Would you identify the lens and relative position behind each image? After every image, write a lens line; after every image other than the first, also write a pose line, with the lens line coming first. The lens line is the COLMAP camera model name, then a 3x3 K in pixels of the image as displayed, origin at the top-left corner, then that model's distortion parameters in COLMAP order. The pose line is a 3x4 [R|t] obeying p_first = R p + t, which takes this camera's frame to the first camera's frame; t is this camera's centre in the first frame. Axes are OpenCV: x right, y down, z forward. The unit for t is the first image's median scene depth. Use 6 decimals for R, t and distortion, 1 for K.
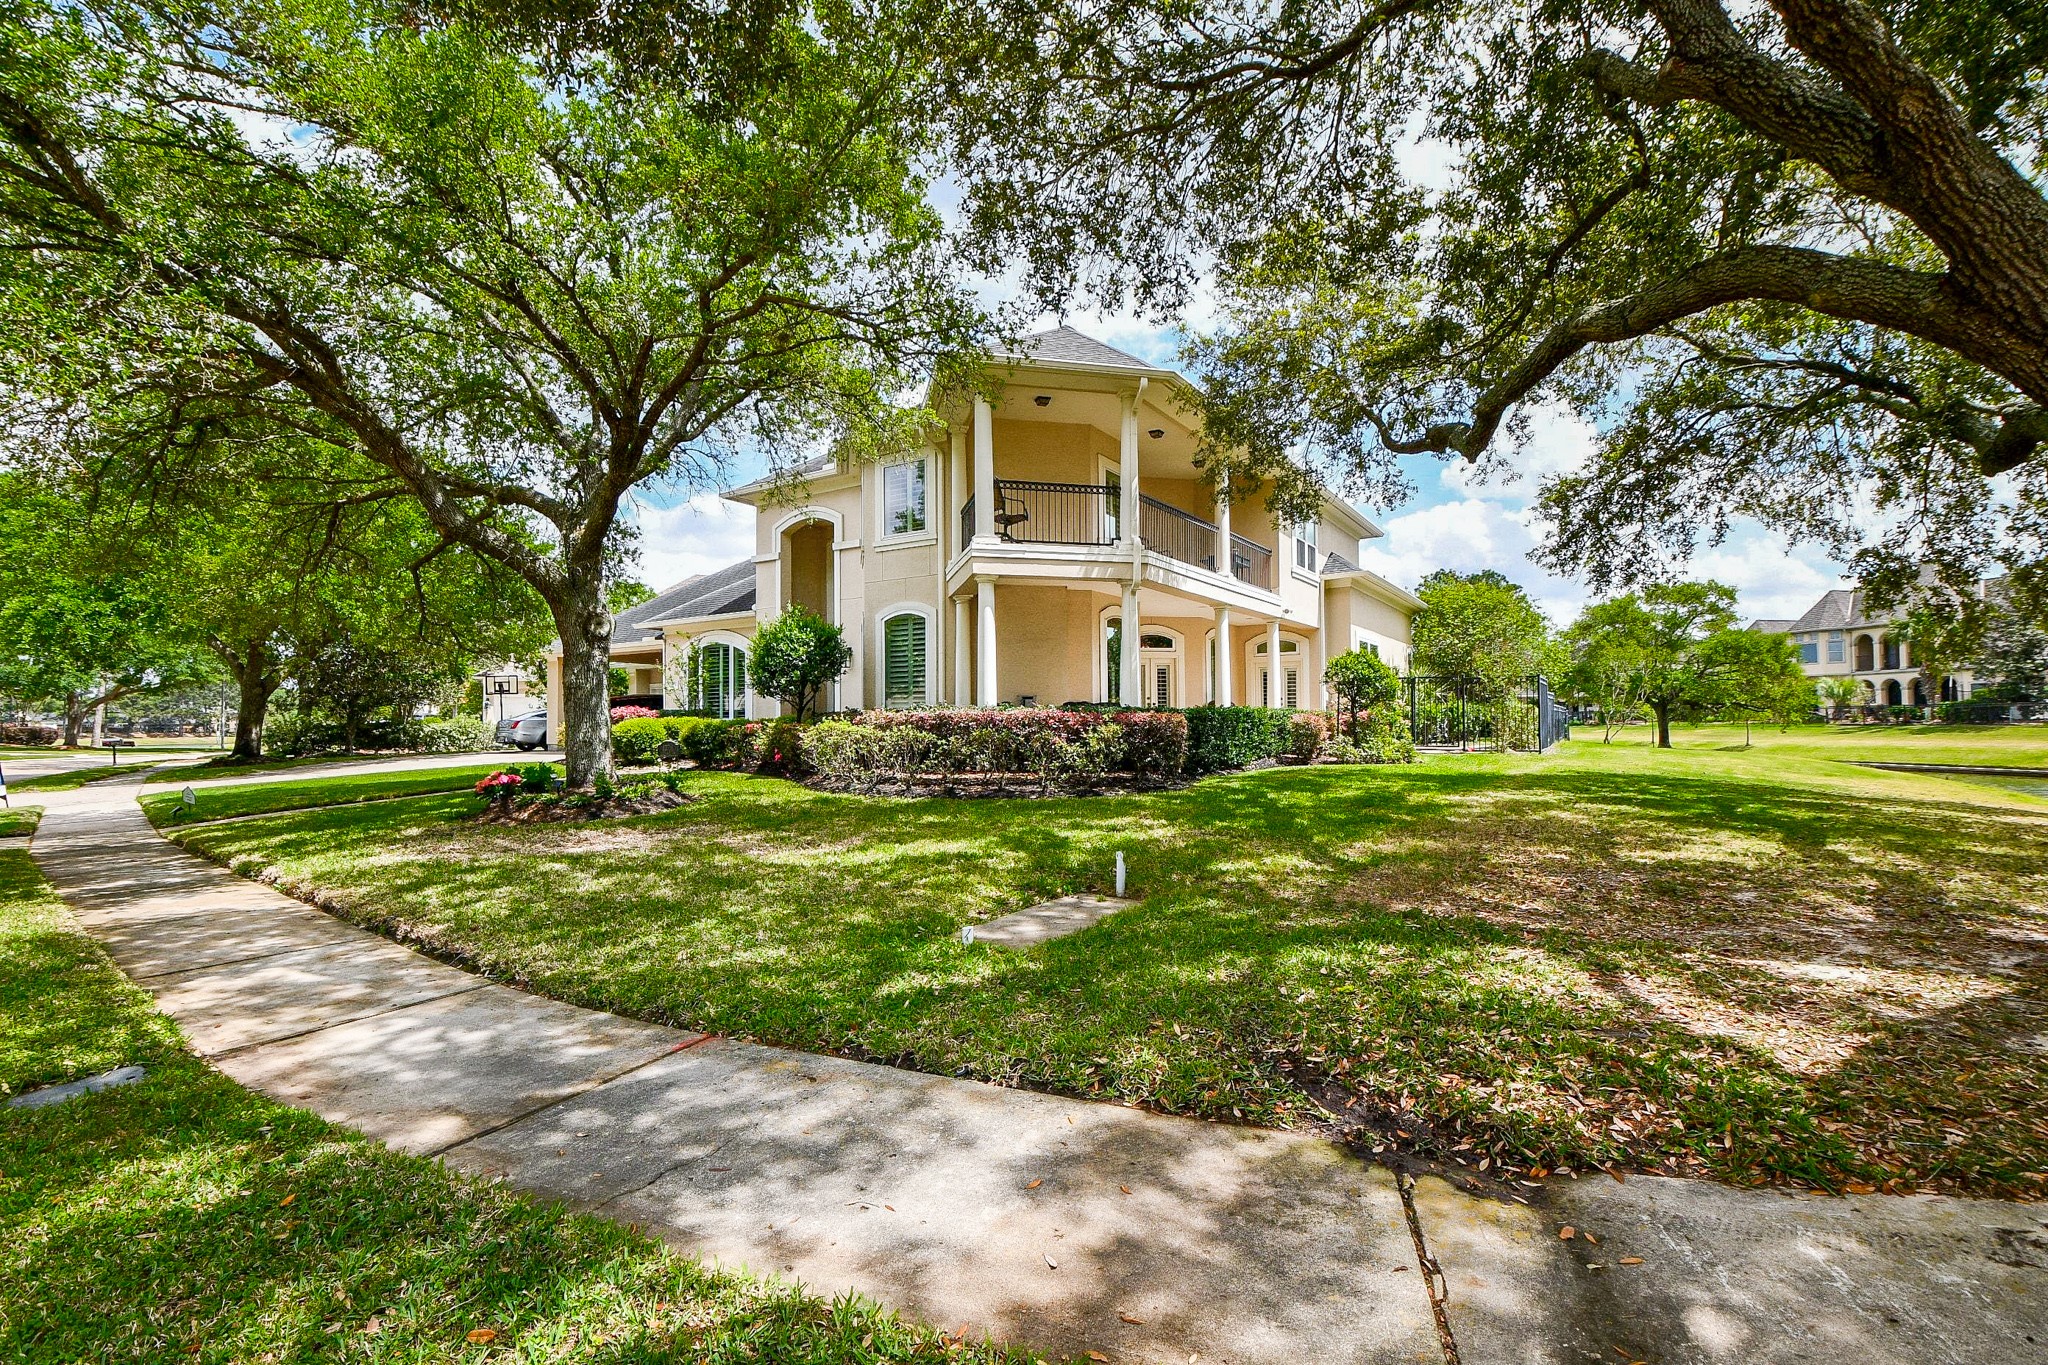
lens RADIAL K [[906.3, 0, 1021.9], [0, 906.3, 694.7], [0, 0, 1]] dist [0.000367, -0.000086]
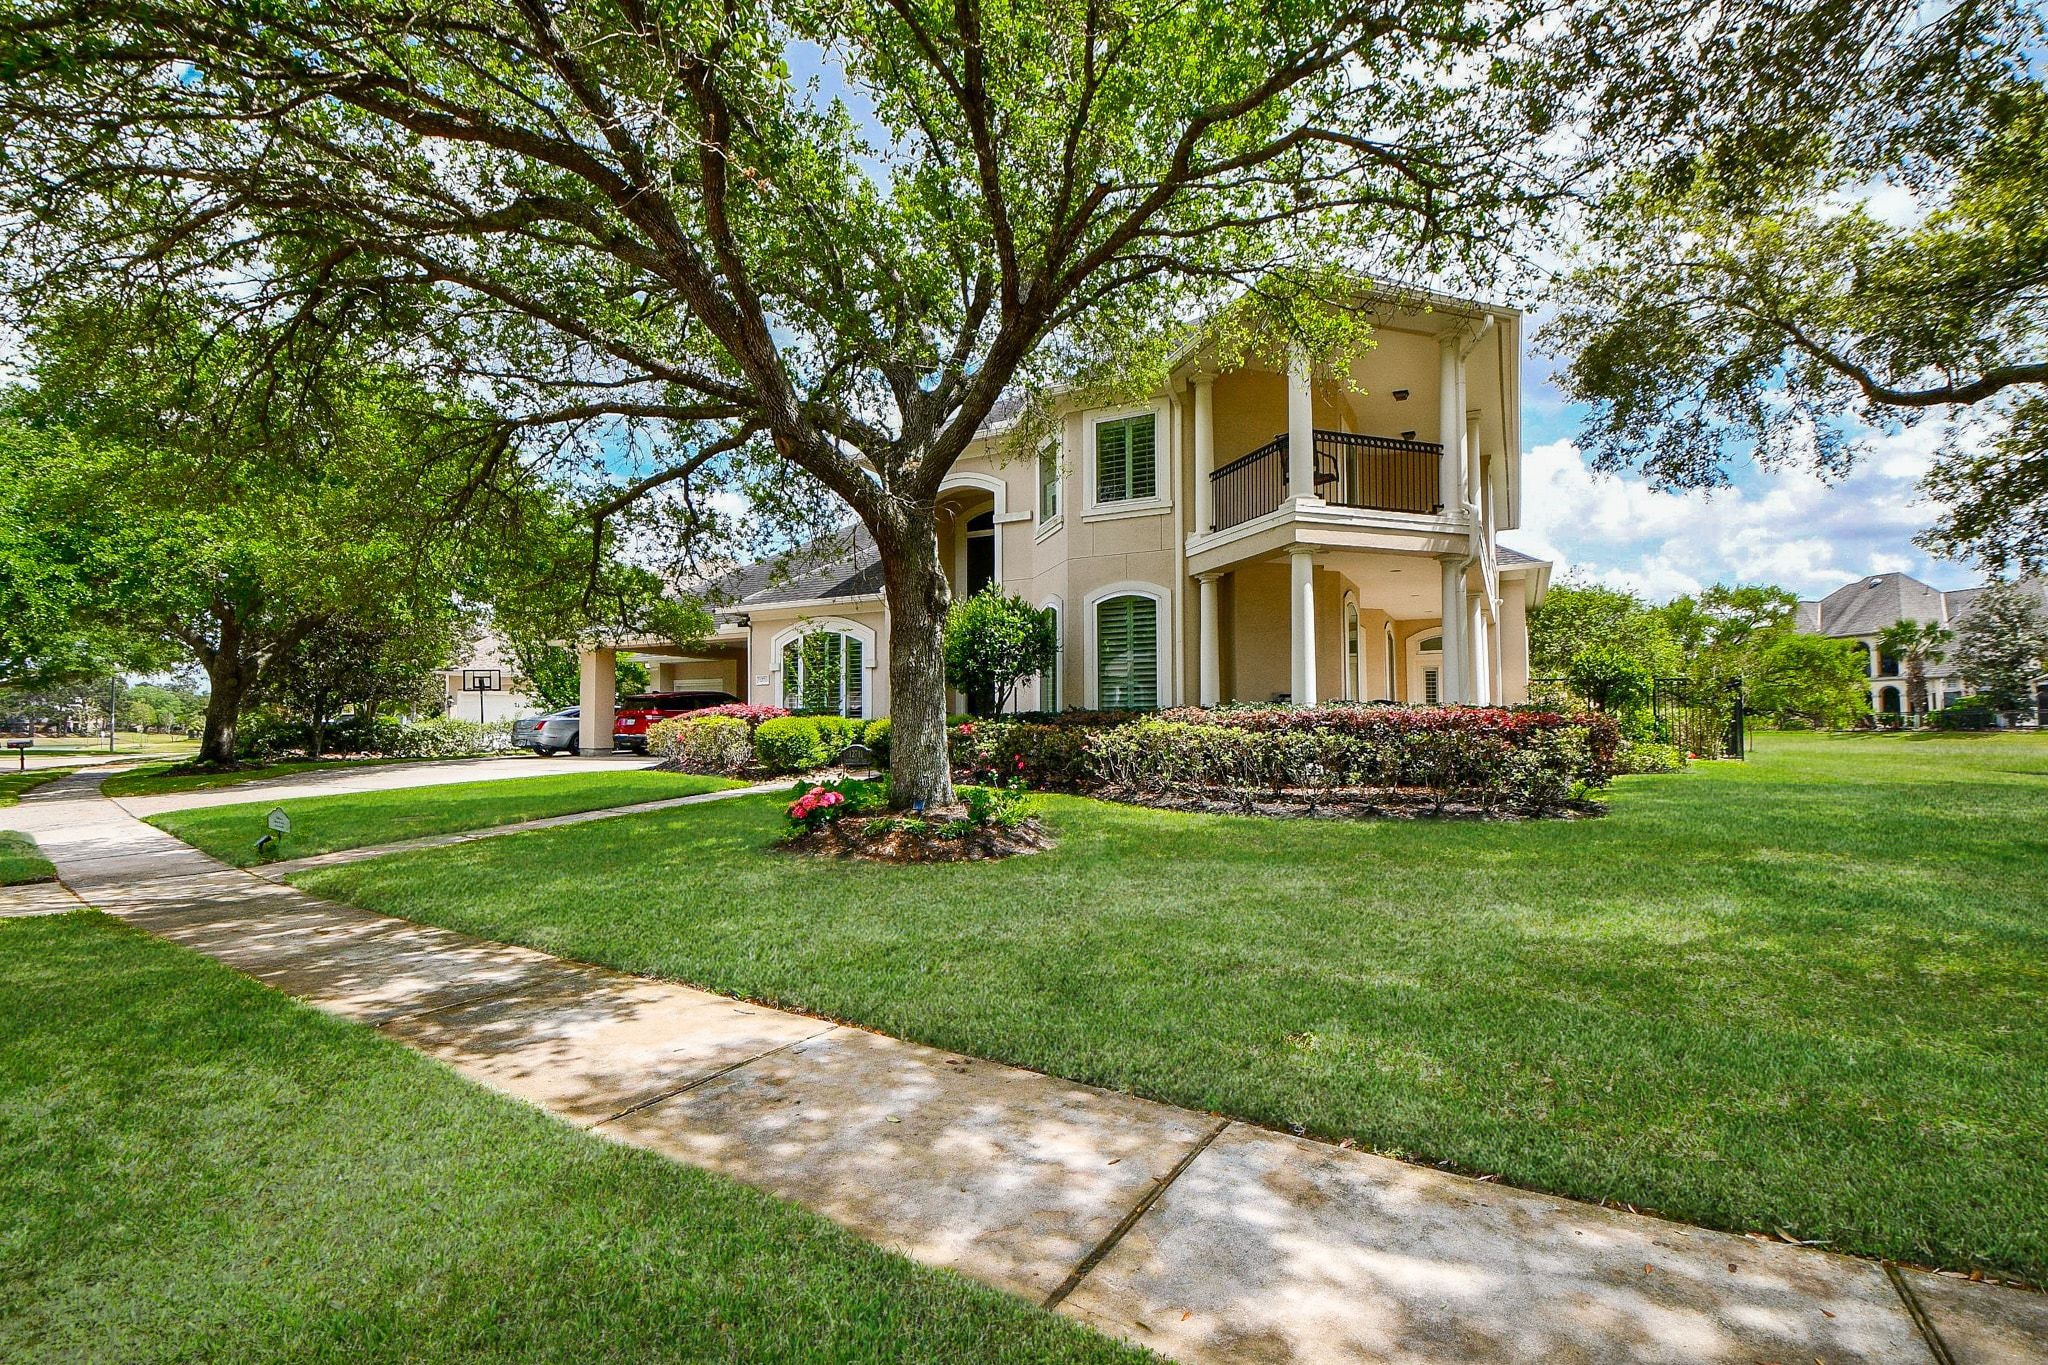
lens RADIAL K [[906.3, 0, 1021.9], [0, 906.3, 694.7], [0, 0, 1]] dist [0.000367, -0.000086]
pose [[0.995229, 0.007582, 0.097267, -0.216213], [-0.007120, 0.999962, -0.005096, 0.006064], [-0.097301, 0.004379, 0.995245, 0.118169]]
